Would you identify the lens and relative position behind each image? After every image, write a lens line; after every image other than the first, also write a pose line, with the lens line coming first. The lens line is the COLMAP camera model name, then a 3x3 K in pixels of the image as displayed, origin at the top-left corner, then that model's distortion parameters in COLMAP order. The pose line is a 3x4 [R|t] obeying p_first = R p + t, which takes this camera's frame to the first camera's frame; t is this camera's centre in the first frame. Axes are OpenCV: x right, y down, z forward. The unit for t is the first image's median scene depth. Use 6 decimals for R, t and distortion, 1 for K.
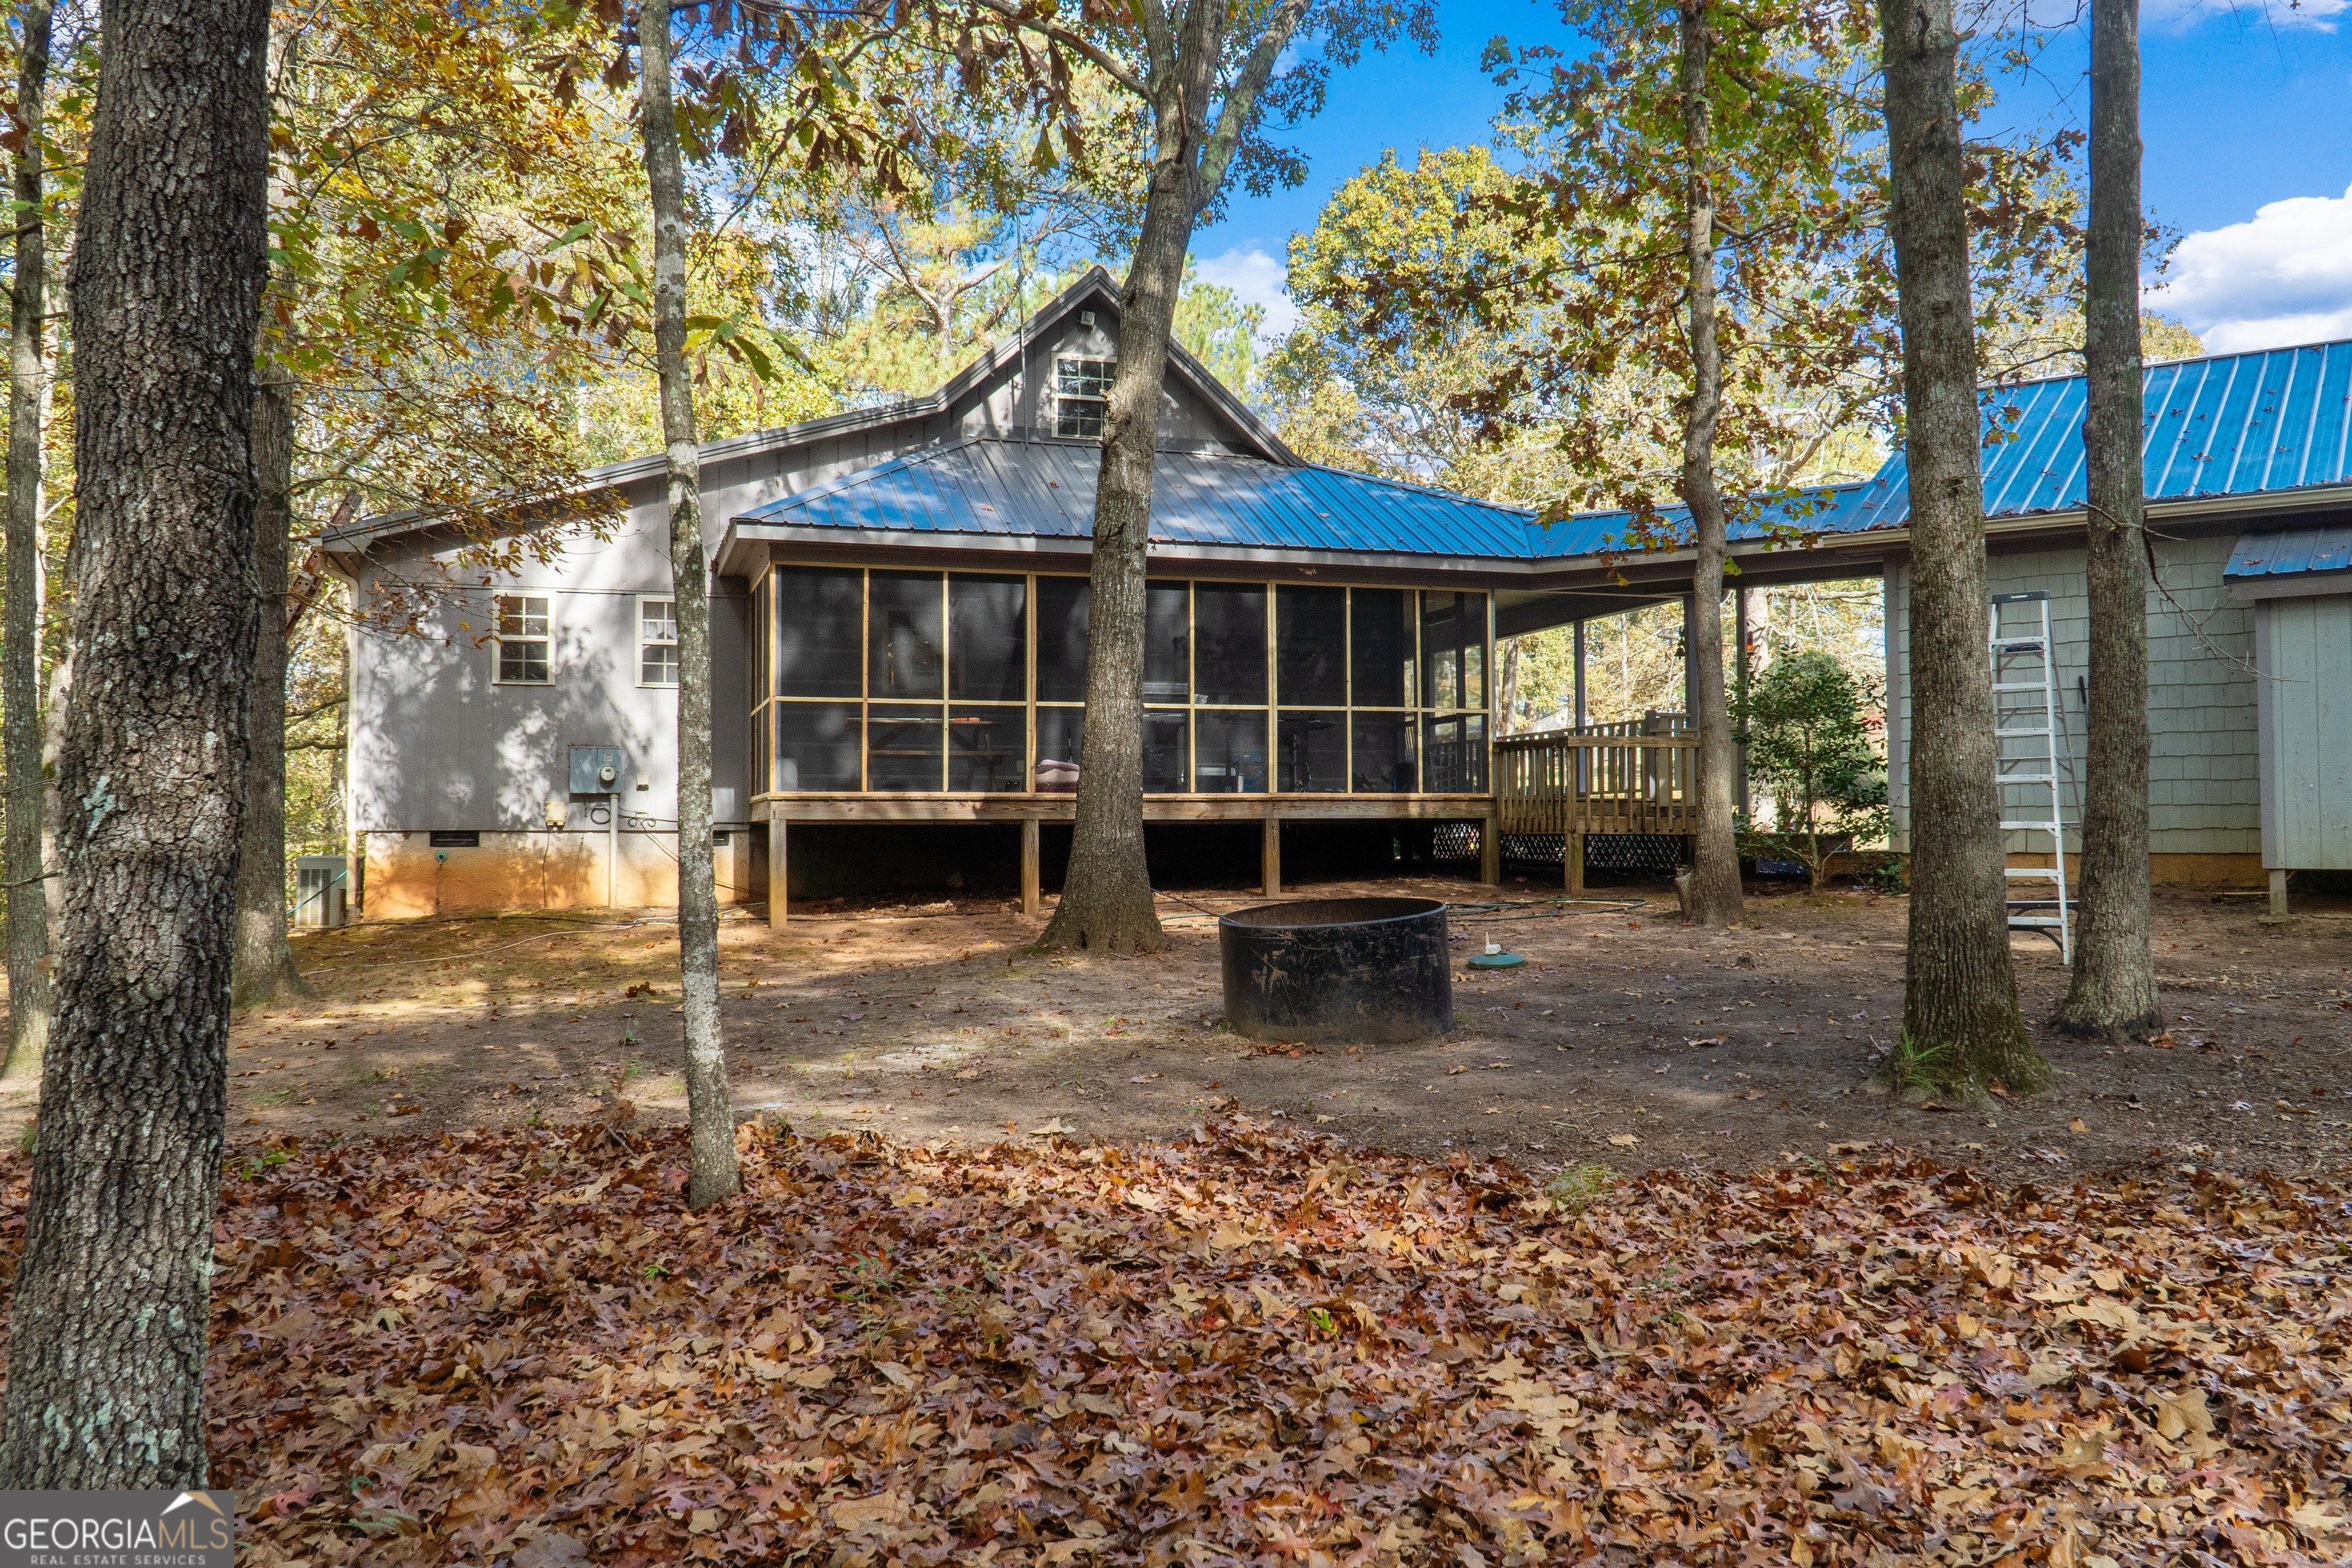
lens RADIAL K [[1833.7, 0, 1227.0], [0, 1833.7, 774.5], [0, 0, 1]] dist [-0.019603, 0.016756]
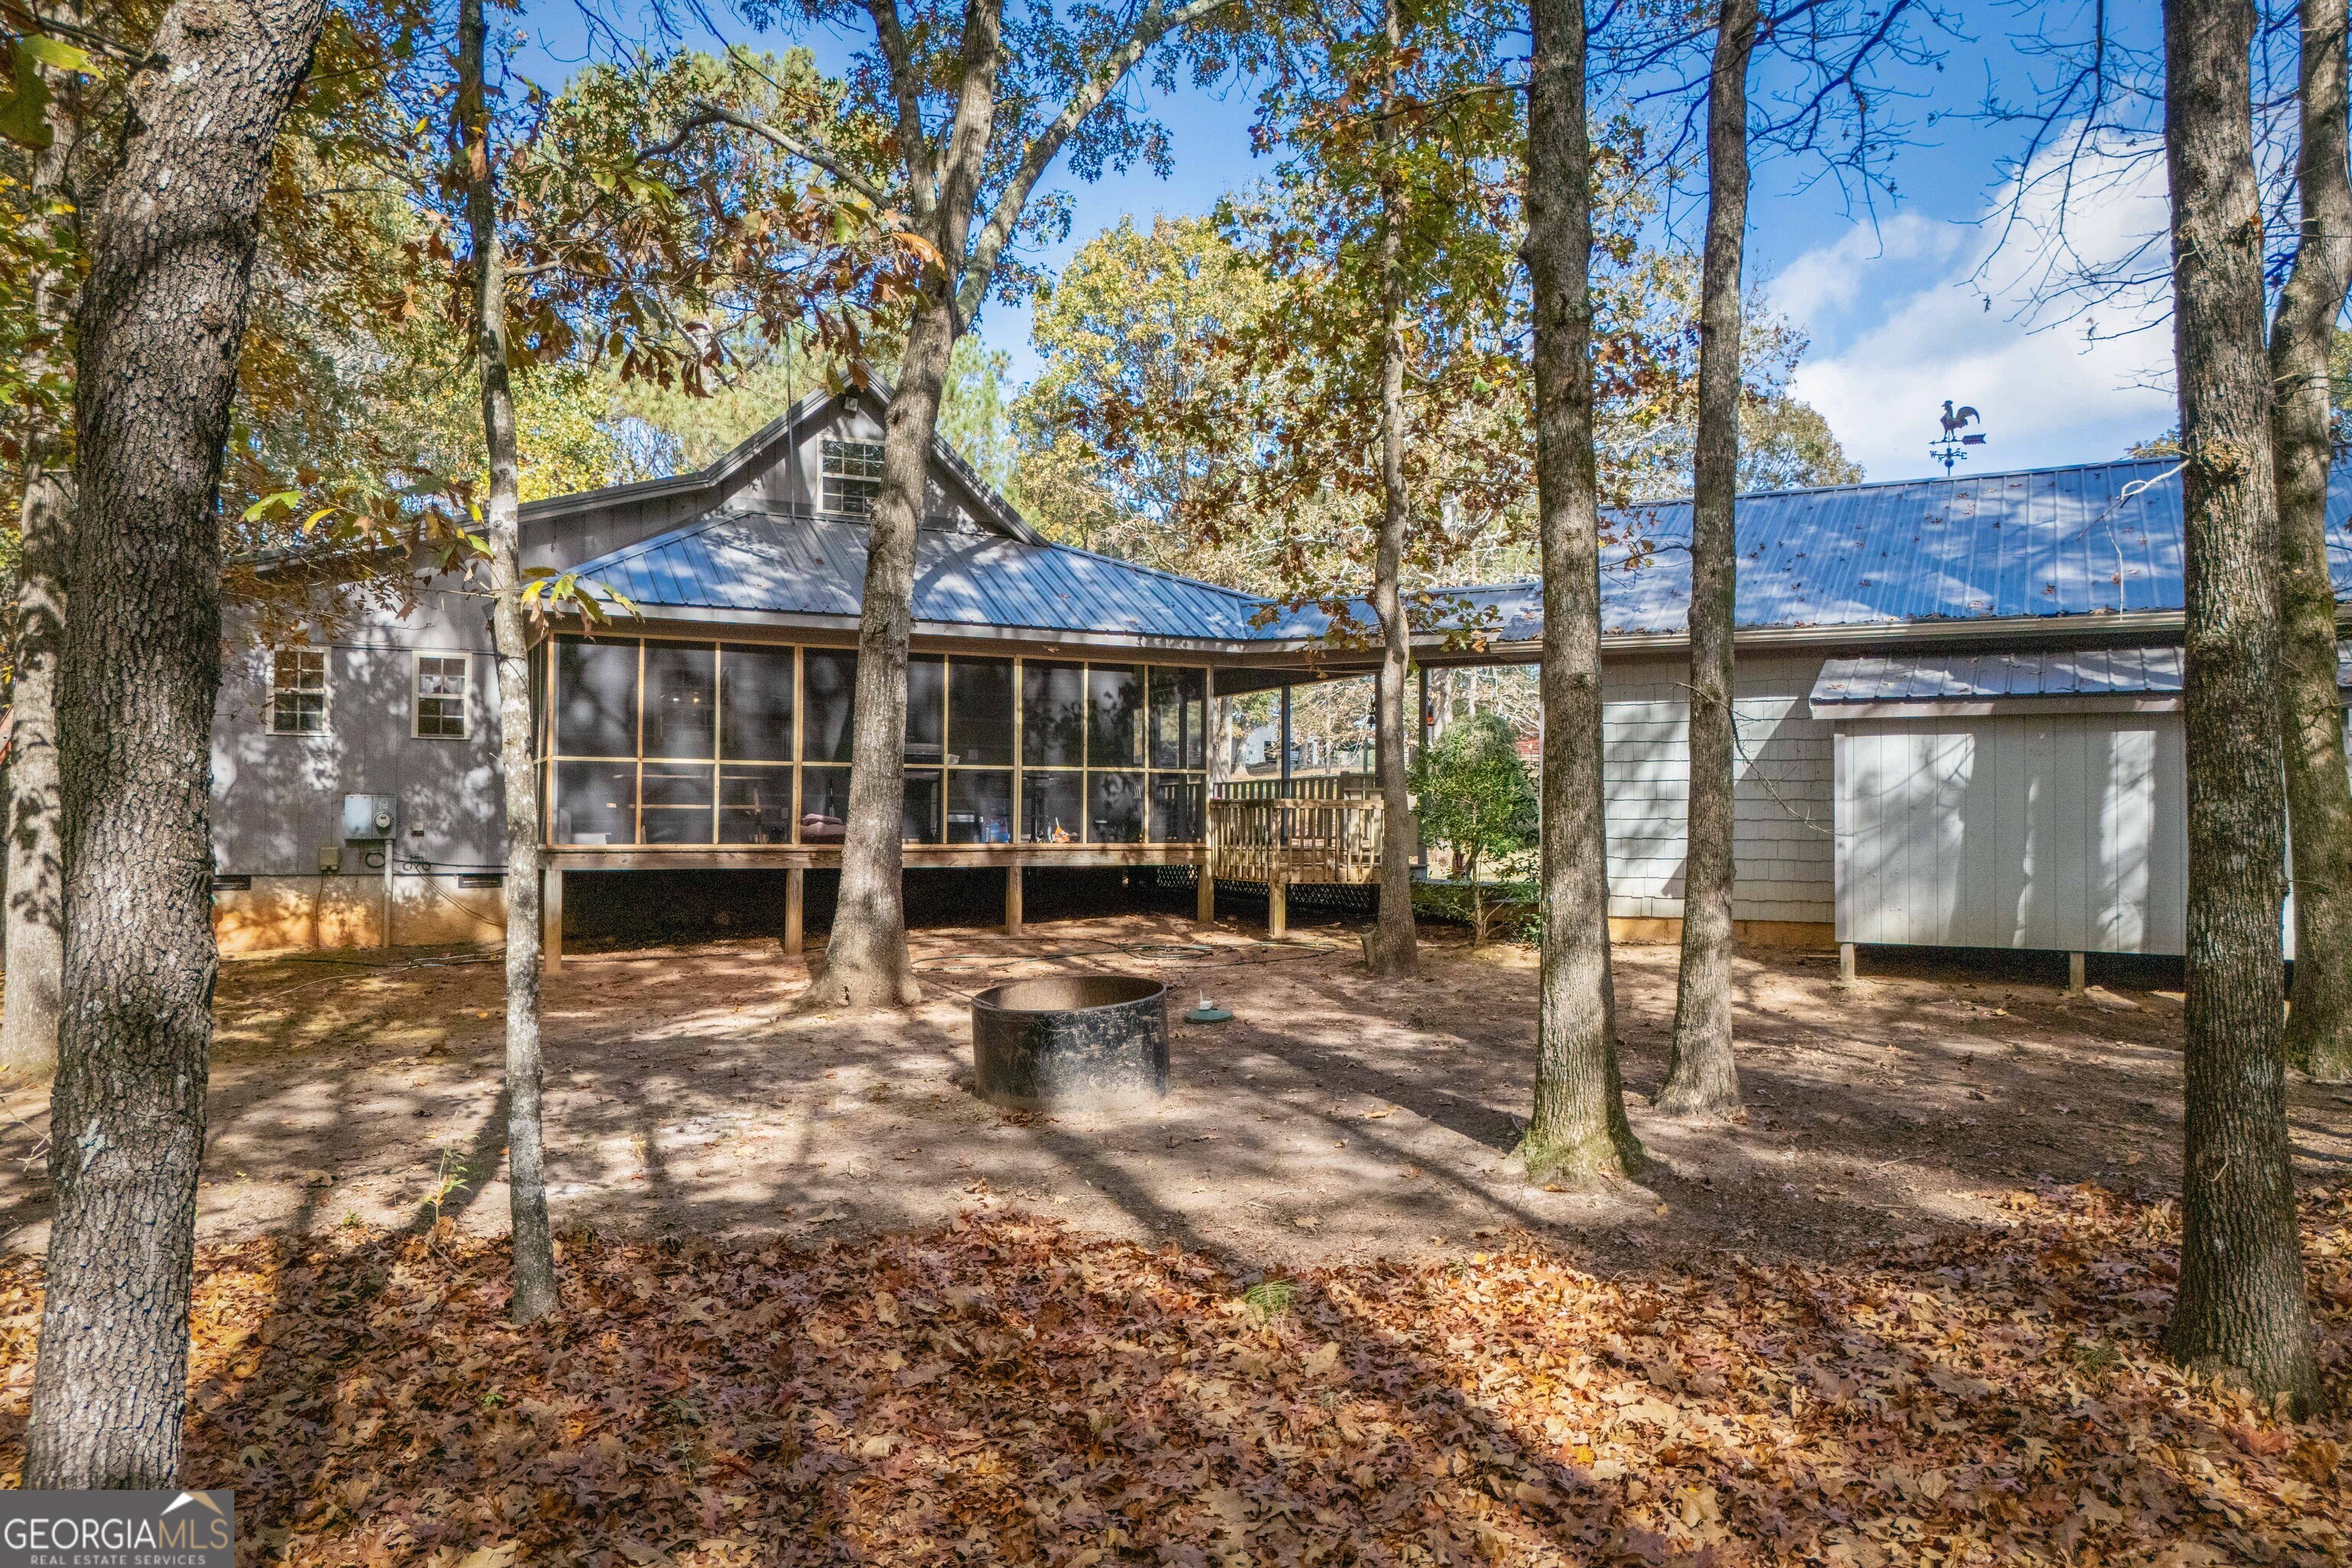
lens RADIAL K [[1704.8, 0, 1199.1], [0, 1704.8, 762.7], [0, 0, 1]] dist [0.068029, -0.072032]
pose [[0.990704, 0.013756, 0.135335, -0.008229], [-0.015296, 0.999829, 0.010345, -0.070386], [-0.135169, -0.012319, 0.990746, -0.071716]]
